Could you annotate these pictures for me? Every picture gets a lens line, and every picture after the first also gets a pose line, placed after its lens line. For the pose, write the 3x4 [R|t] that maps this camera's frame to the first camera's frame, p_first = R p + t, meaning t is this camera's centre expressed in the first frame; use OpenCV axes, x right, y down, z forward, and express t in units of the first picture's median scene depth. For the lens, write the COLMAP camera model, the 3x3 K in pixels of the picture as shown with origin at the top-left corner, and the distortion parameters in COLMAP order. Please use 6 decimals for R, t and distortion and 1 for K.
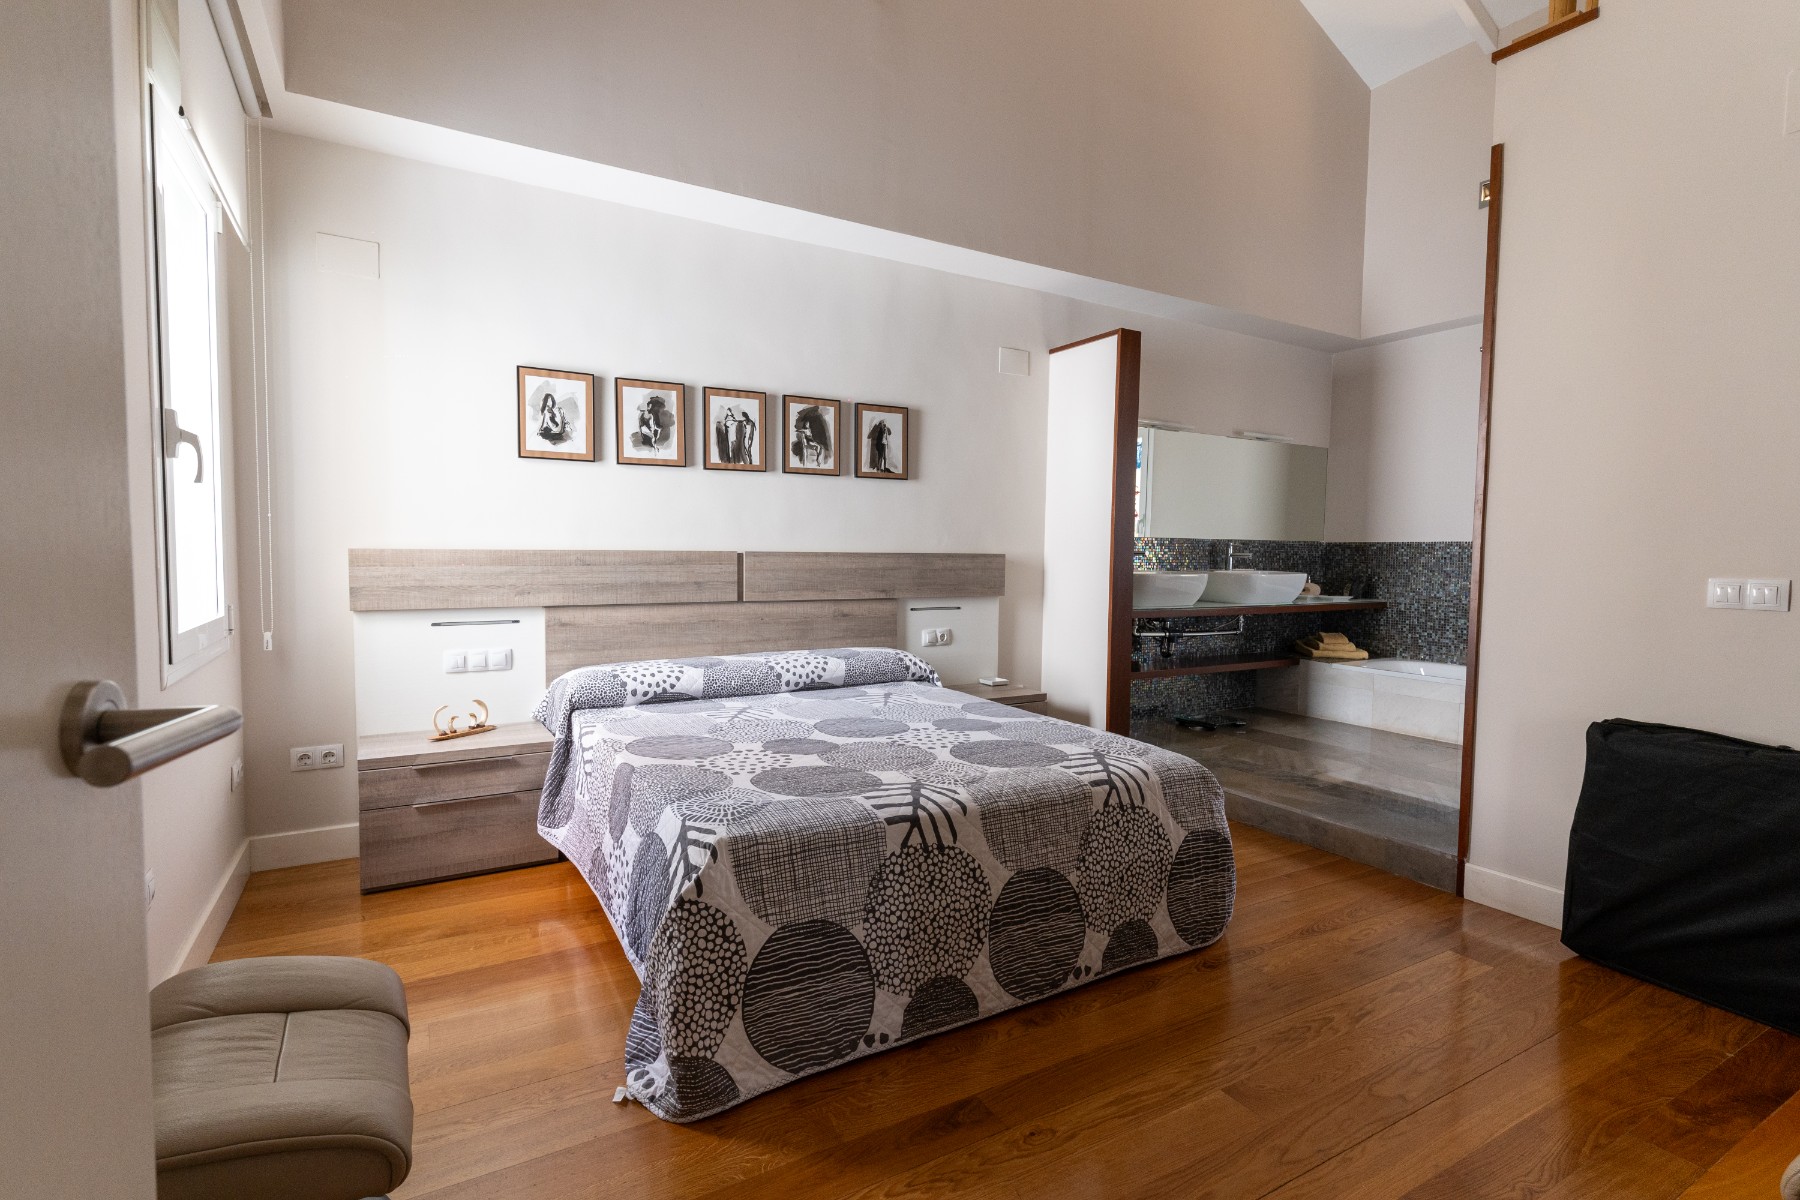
lens RADIAL K [[859.5, 0, 895.8], [0, 859.5, 597.3], [0, 0, 1]] dist [0.002358, -0.001734]
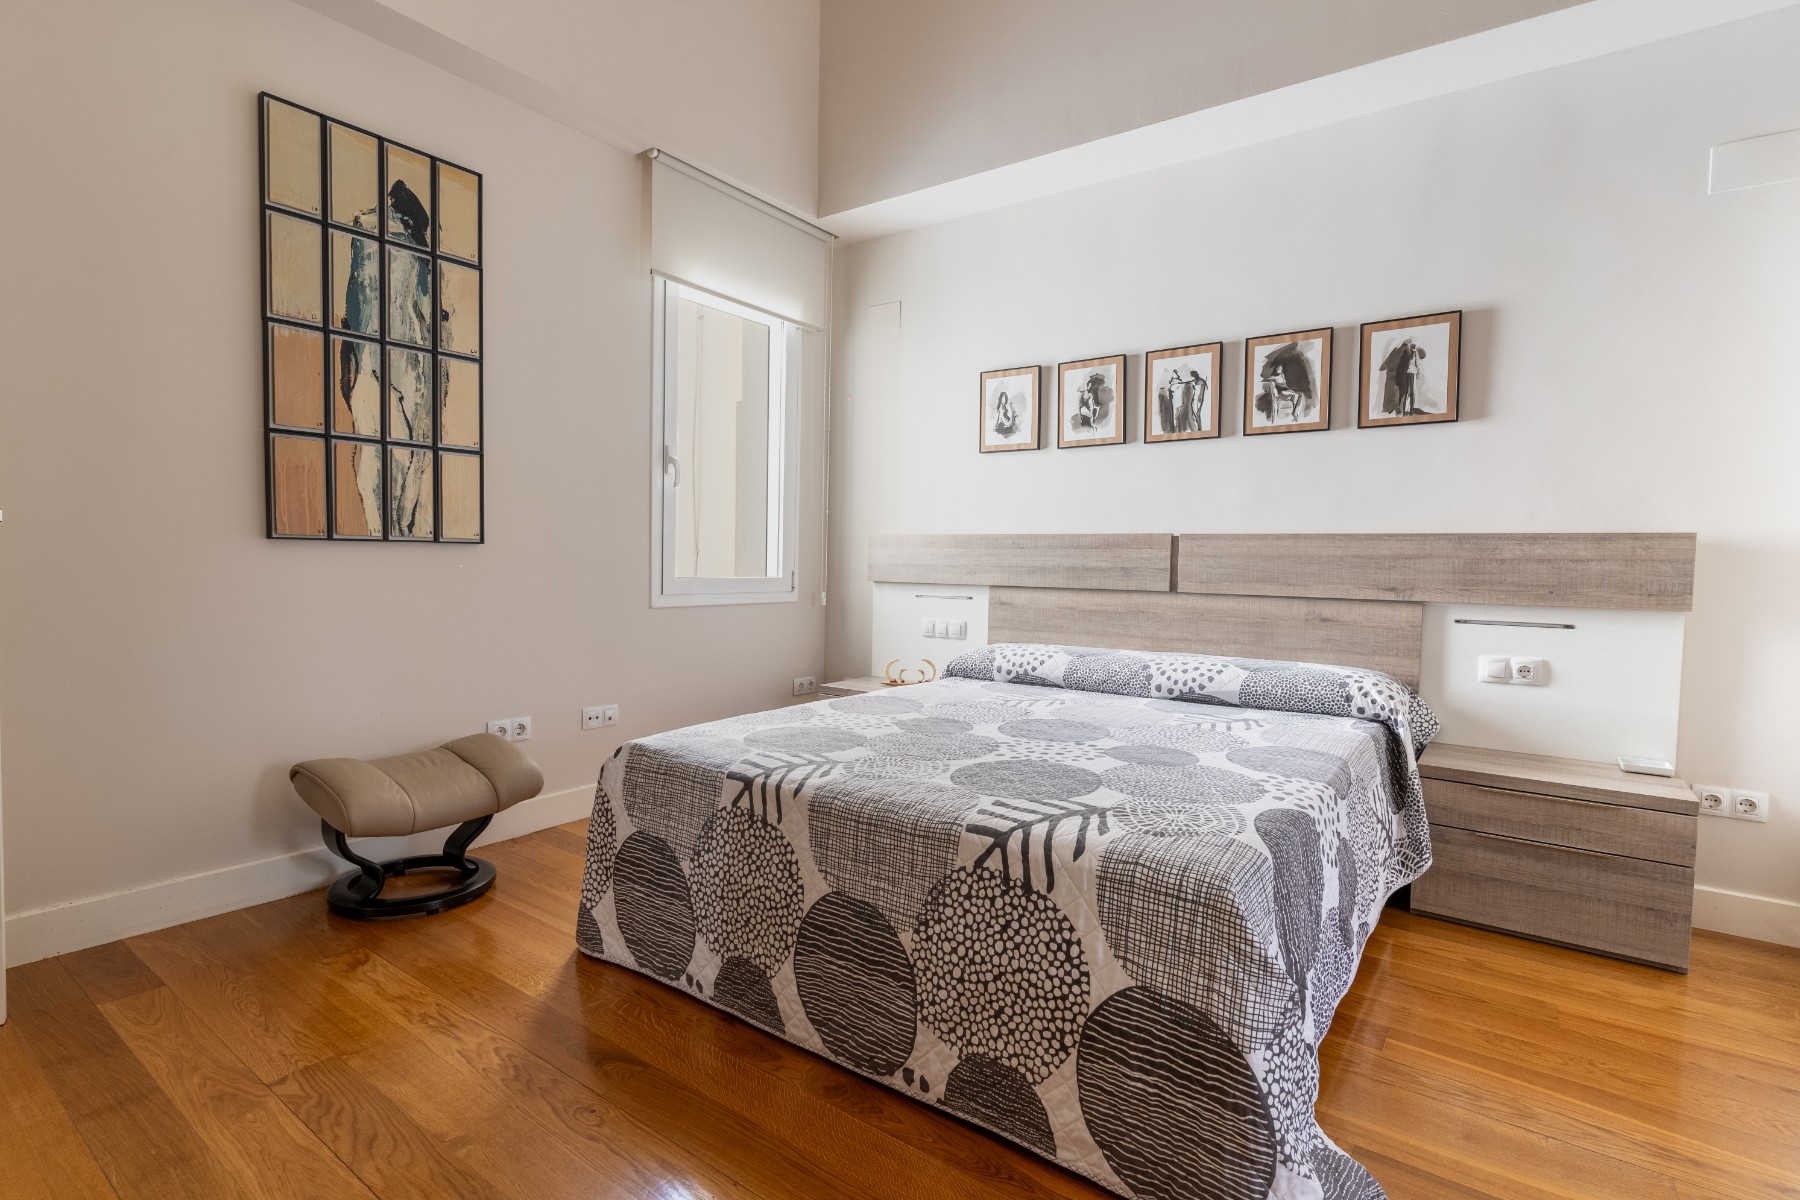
lens RADIAL K [[859.5, 0, 896.4], [0, 859.5, 602.1], [0, 0, 1]] dist [0.002358, -0.001734]
pose [[0.404862, 0.041823, -0.913421, 0.536084], [-0.065495, 0.997714, 0.016652, 0.020231], [0.912029, 0.053083, 0.406676, 0.430973]]
